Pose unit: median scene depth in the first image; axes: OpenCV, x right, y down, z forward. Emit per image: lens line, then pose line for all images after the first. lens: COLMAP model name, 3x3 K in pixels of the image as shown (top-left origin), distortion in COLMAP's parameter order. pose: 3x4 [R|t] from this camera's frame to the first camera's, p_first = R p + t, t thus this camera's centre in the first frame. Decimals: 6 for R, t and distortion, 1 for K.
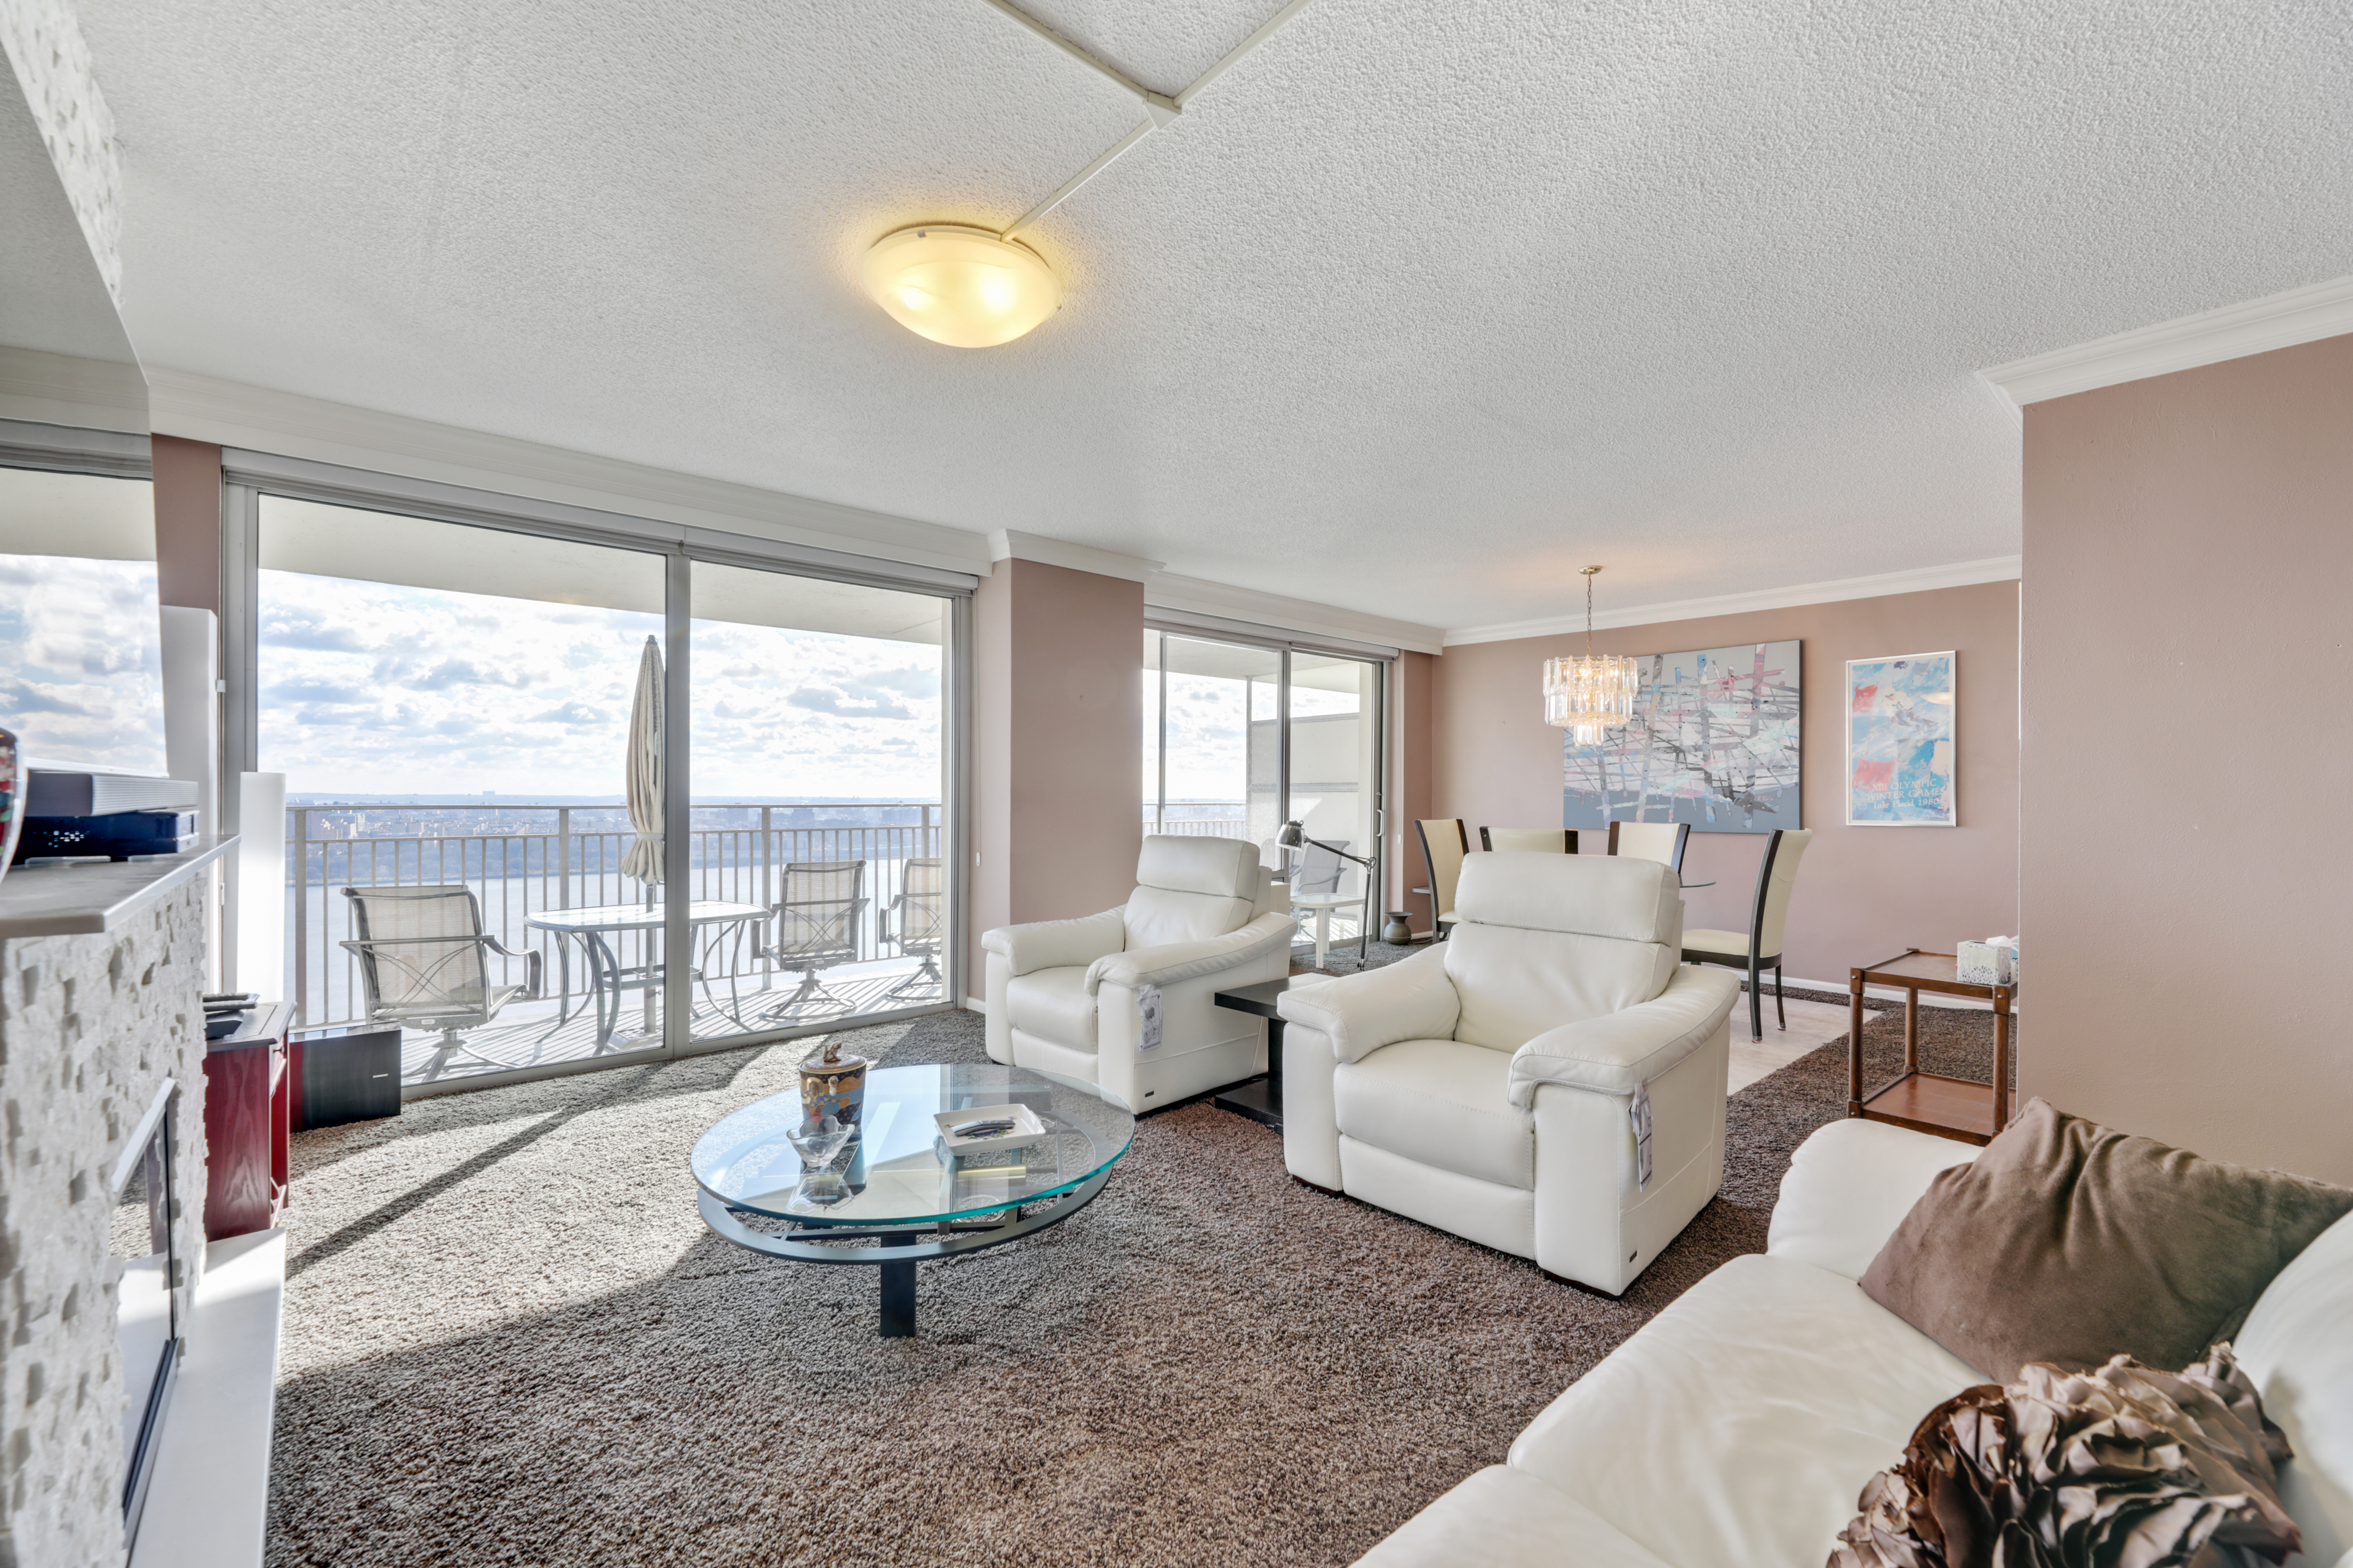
lens RADIAL K [[949.1, 0, 1165.1], [0, 949.1, 797.5], [0, 0, 1]] dist [0.002440, -0.003224]
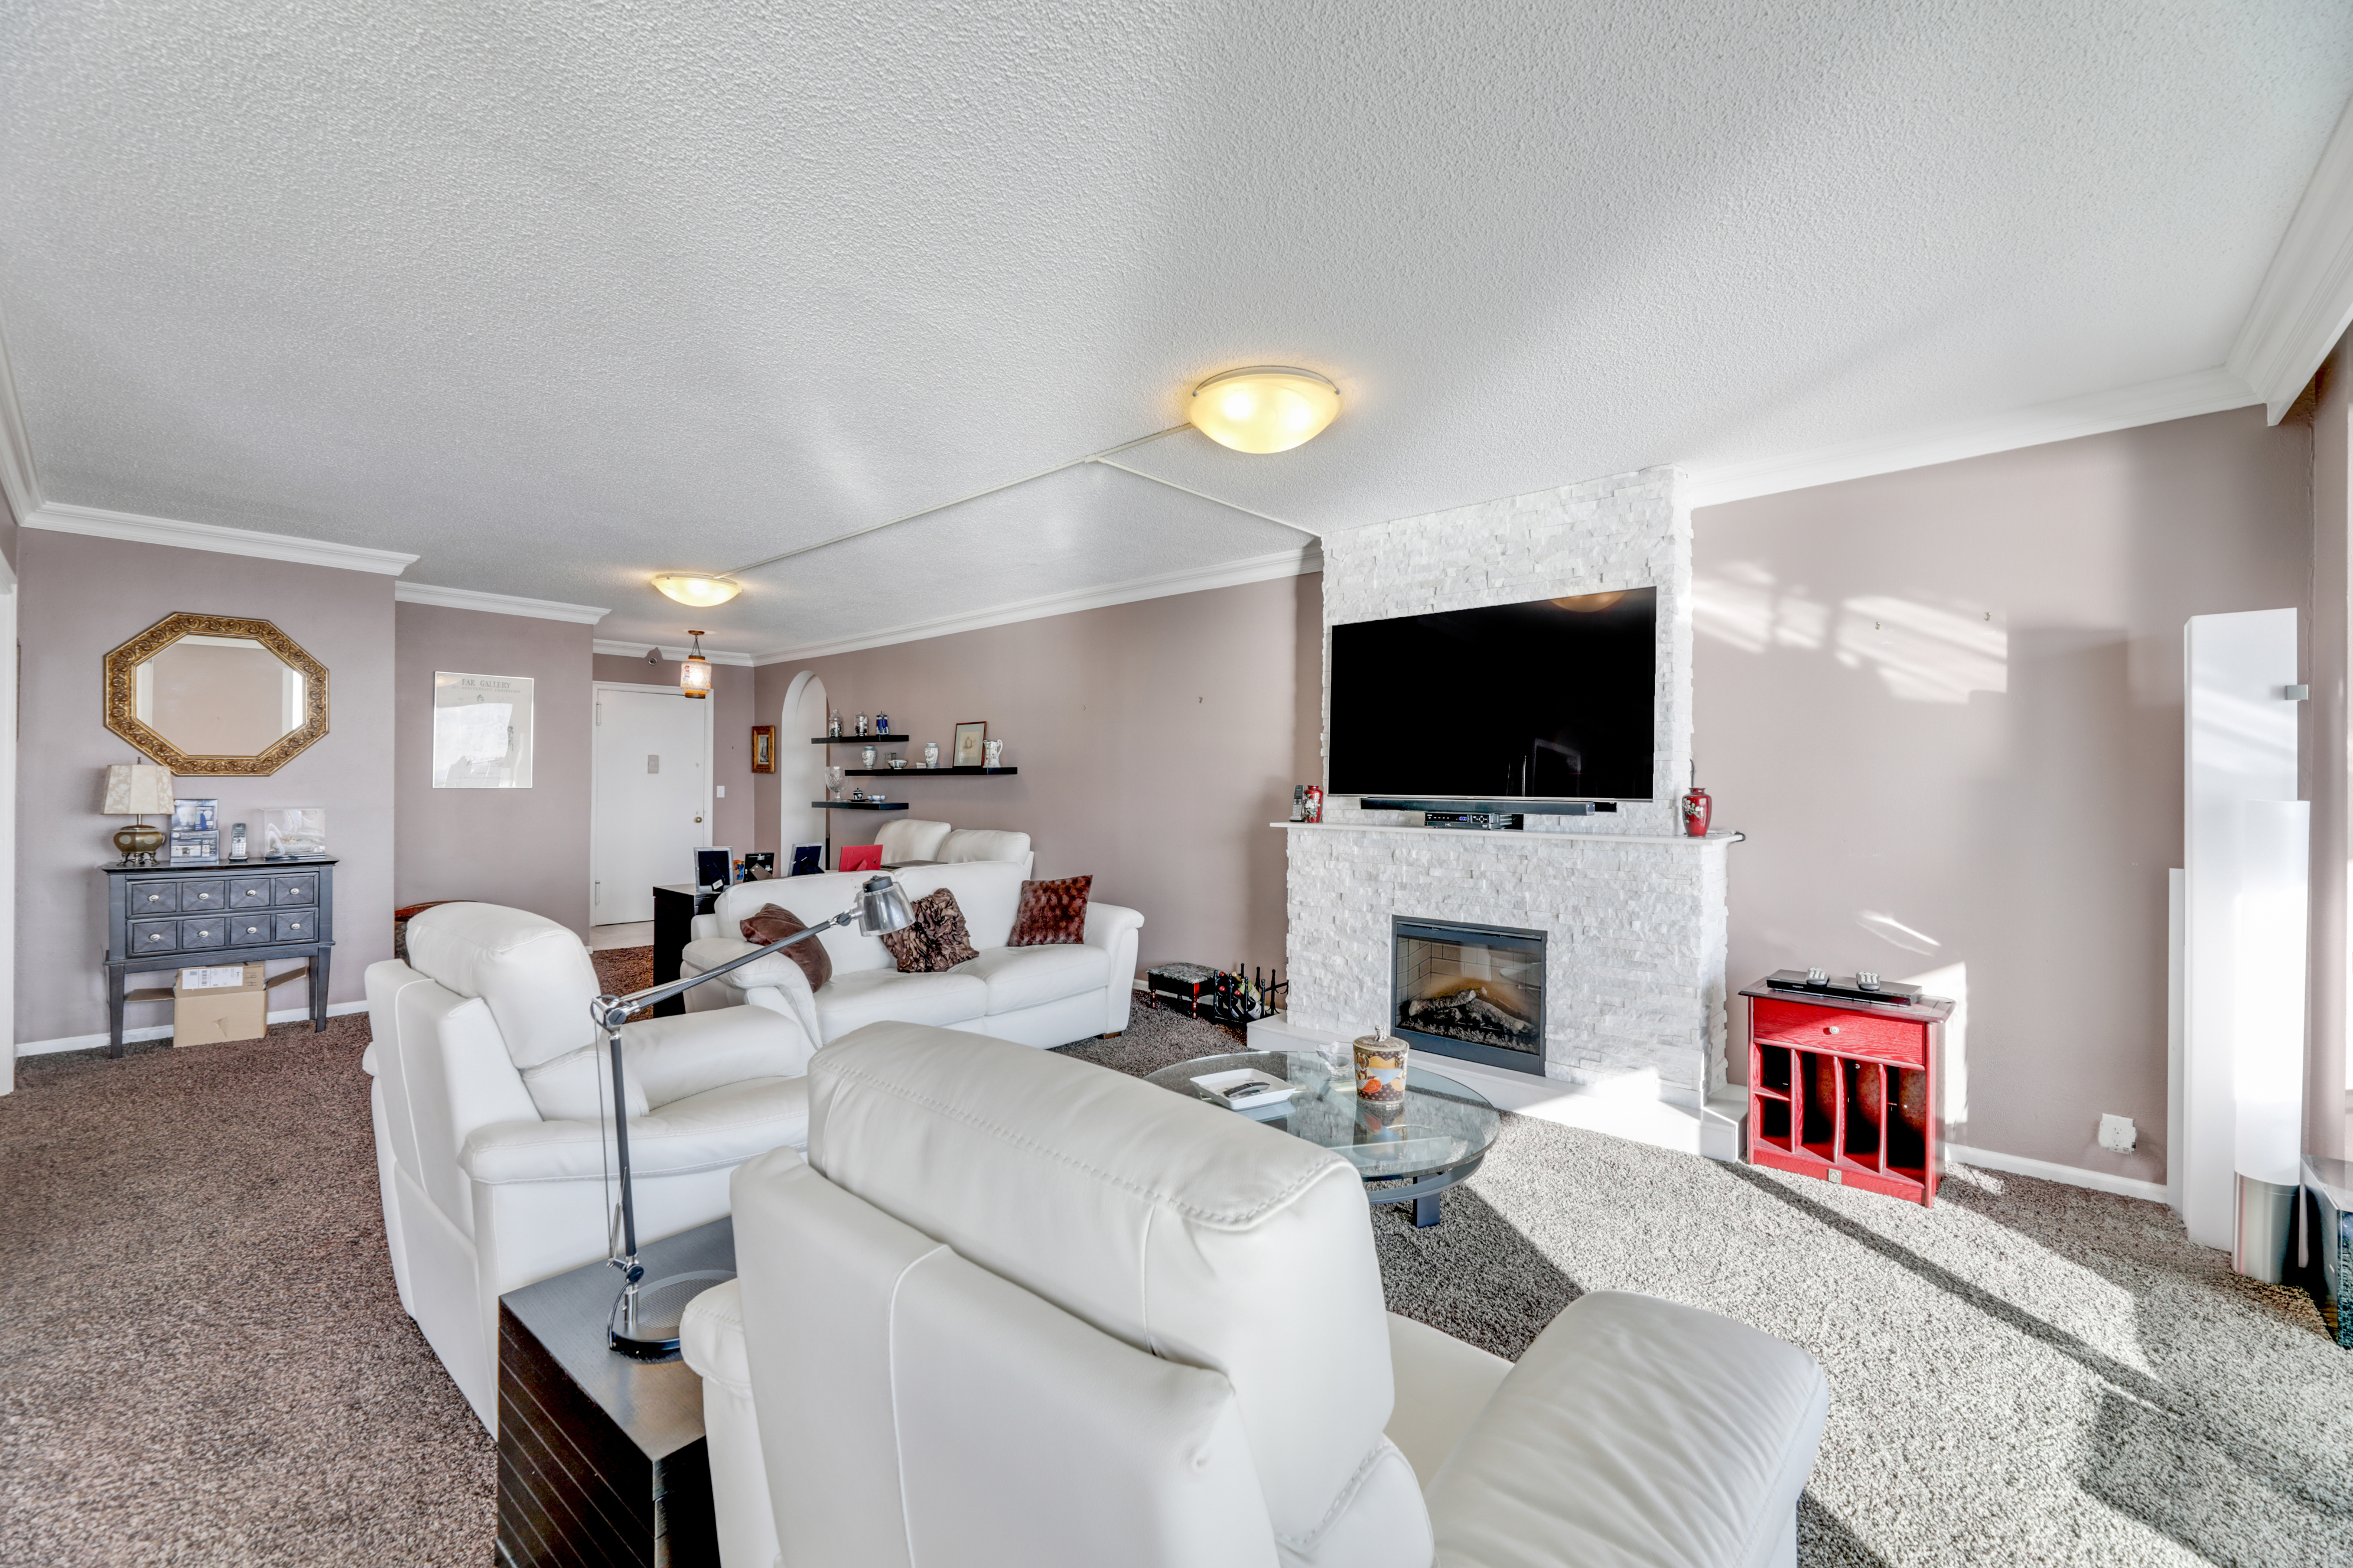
lens RADIAL K [[949.1, 0, 1165.6], [0, 949.1, 782.0], [0, 0, 1]] dist [0.002440, -0.003224]
pose [[-0.991735, -0.010299, -0.127892, 0.021453], [-0.010965, 0.999930, 0.004504, -0.017984], [0.127836, 0.005870, -0.991778, 0.870468]]
